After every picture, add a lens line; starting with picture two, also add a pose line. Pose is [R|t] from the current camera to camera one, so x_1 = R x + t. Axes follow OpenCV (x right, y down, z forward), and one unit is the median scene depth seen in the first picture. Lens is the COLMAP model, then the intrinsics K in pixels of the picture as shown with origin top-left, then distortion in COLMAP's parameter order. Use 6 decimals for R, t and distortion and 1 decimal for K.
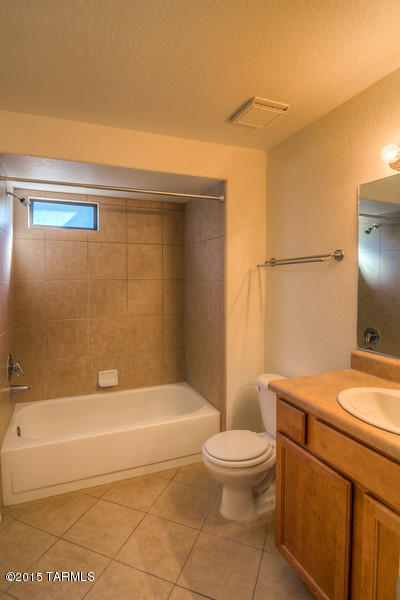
lens RADIAL K [[320.9, 0, 200.0], [0, 320.9, 300.0], [0, 0, 1]] dist [-0.000423, -0.009961]
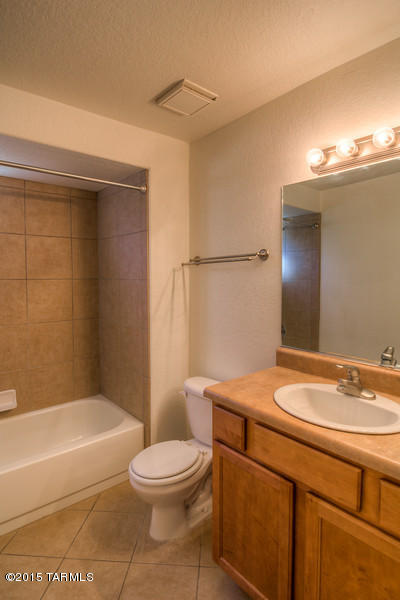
lens RADIAL K [[320.9, 0, 200.0], [0, 320.9, 300.0], [0, 0, 1]] dist [-0.000423, -0.009961]
pose [[0.953070, -0.021734, 0.301968, -0.059009], [0.020375, 0.999763, 0.007650, -0.008010], [-0.302063, -0.001139, 0.953287, 0.090291]]
